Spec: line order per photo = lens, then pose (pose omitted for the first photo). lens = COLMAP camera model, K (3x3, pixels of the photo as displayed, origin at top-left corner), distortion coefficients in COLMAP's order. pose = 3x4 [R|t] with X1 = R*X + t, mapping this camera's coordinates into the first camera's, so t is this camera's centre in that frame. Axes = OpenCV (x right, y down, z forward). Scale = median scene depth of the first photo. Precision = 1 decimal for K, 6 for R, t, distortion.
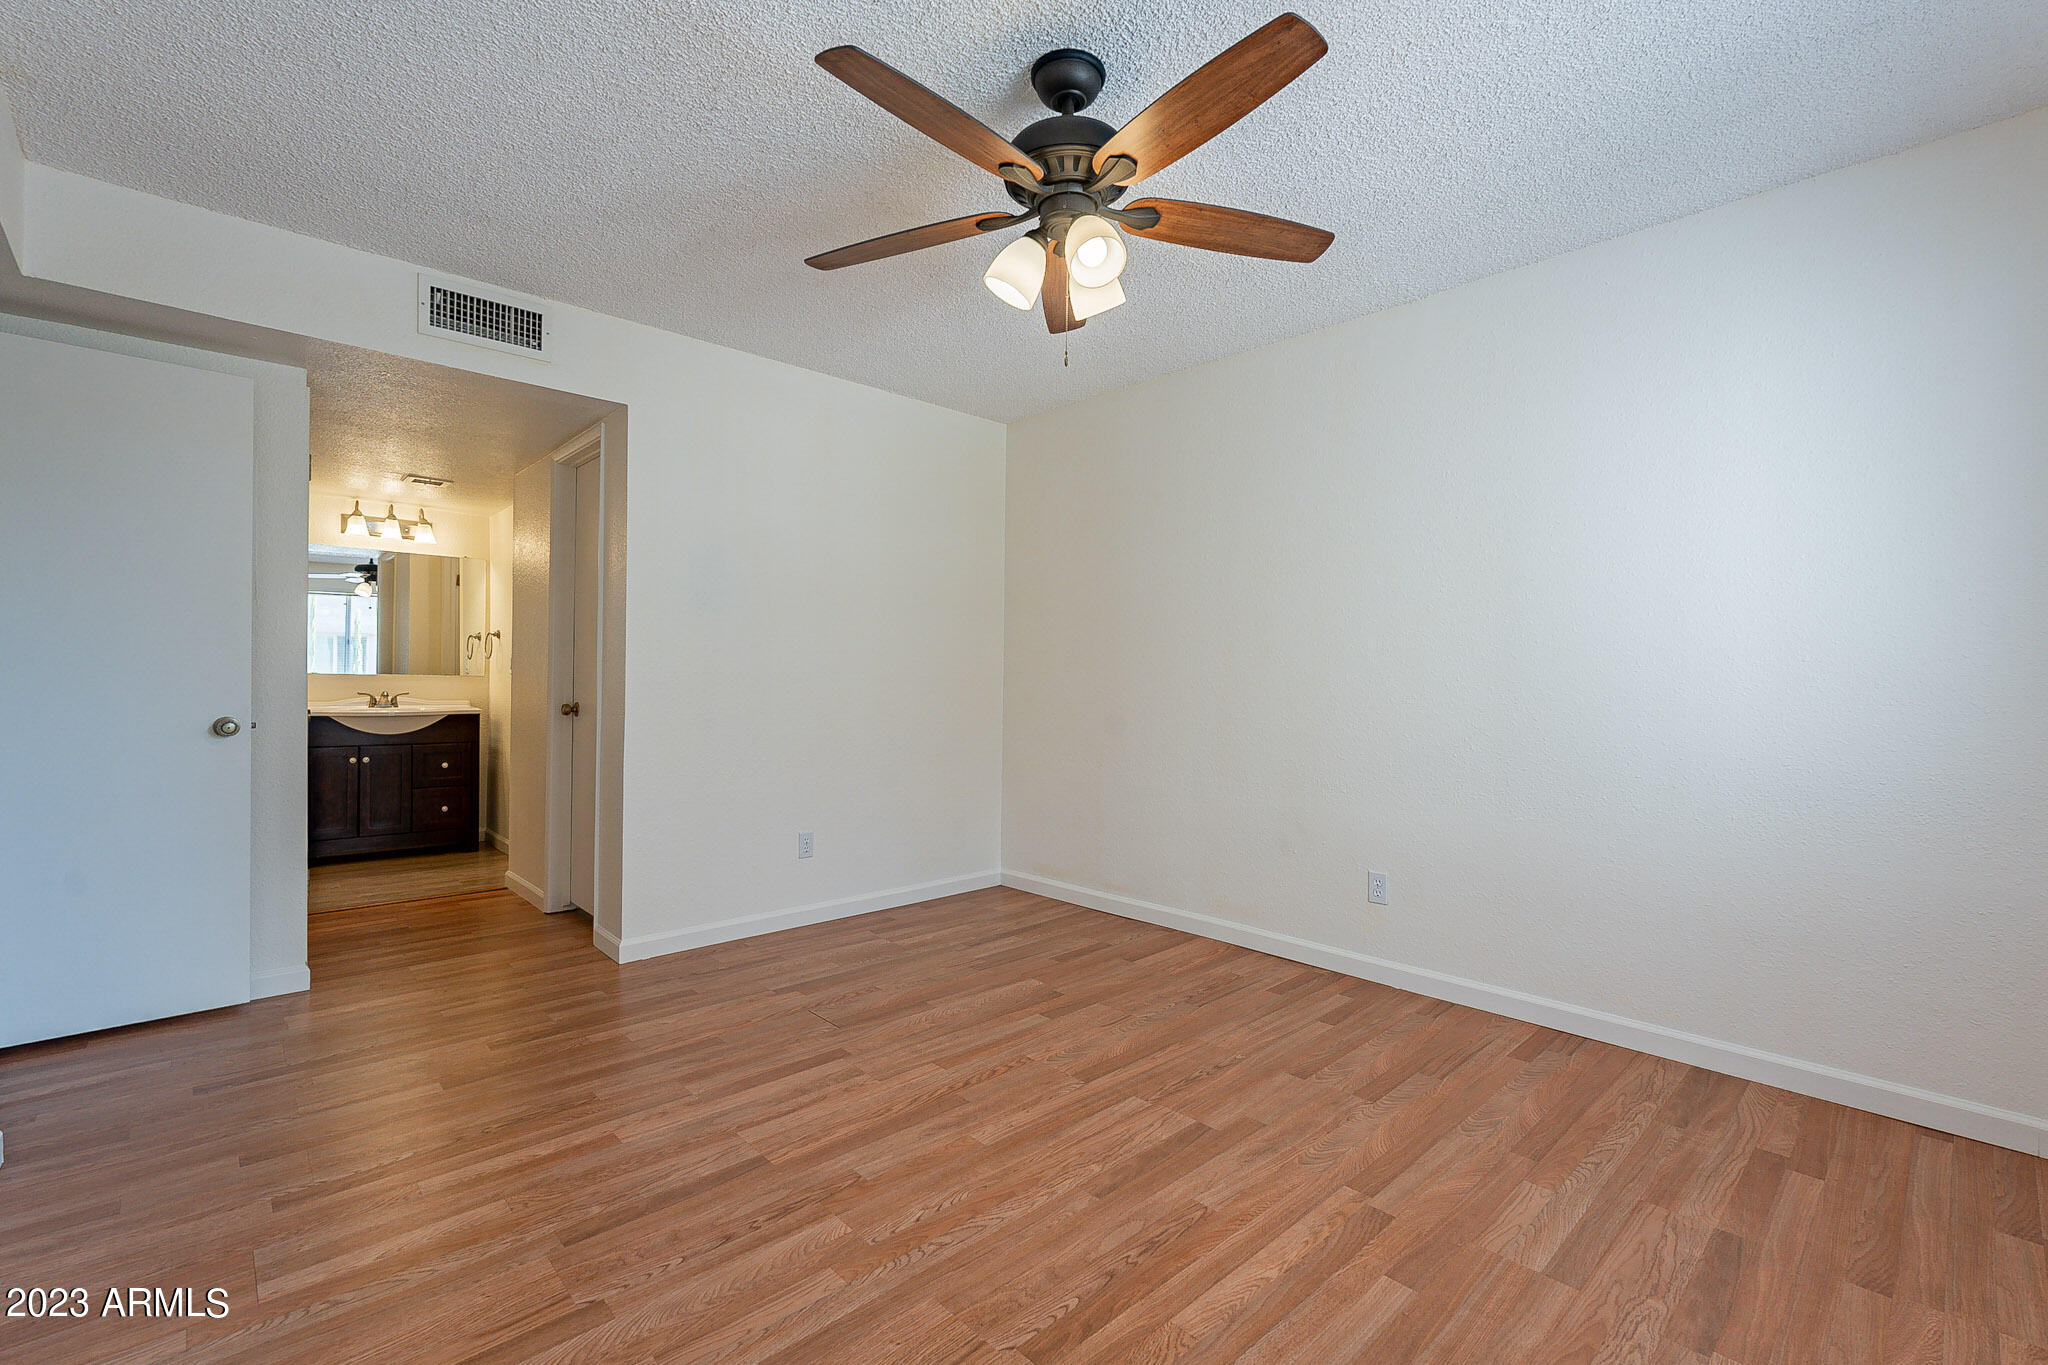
lens RADIAL K [[897.8, 0, 1022.1], [0, 897.8, 679.5], [0, 0, 1]] dist [-0.005666, 0.001042]
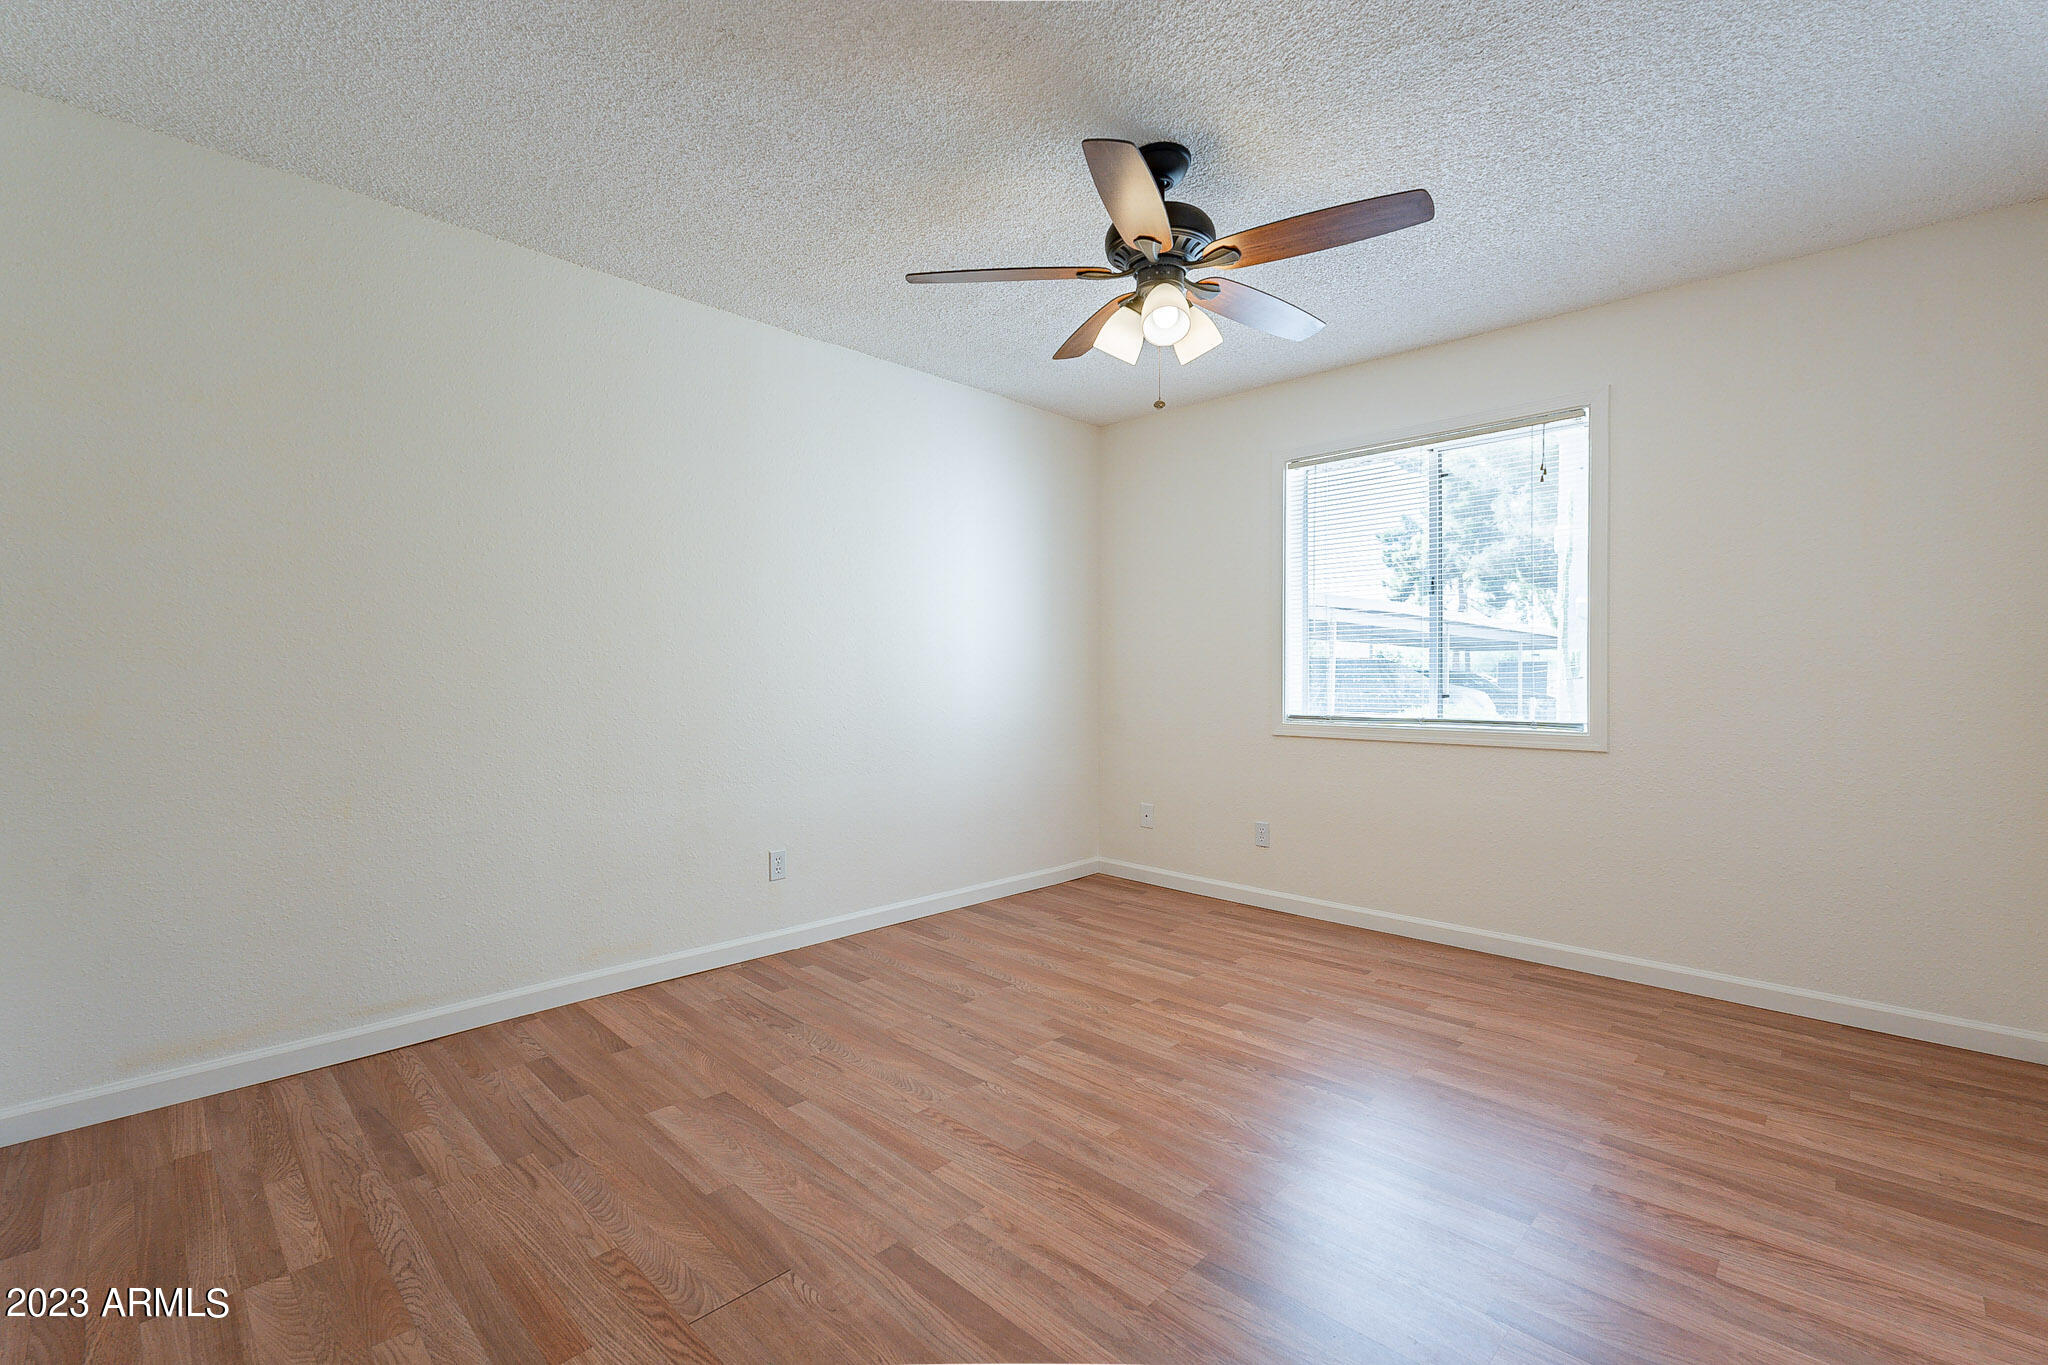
lens RADIAL K [[897.8, 0, 1021.3], [0, 897.8, 677.6], [0, 0, 1]] dist [-0.005666, 0.001042]
pose [[-0.053947, -0.011799, 0.998474, -0.854789], [0.001123, 0.999929, 0.011877, -0.006307], [-0.998543, 0.001762, -0.053930, 0.948541]]
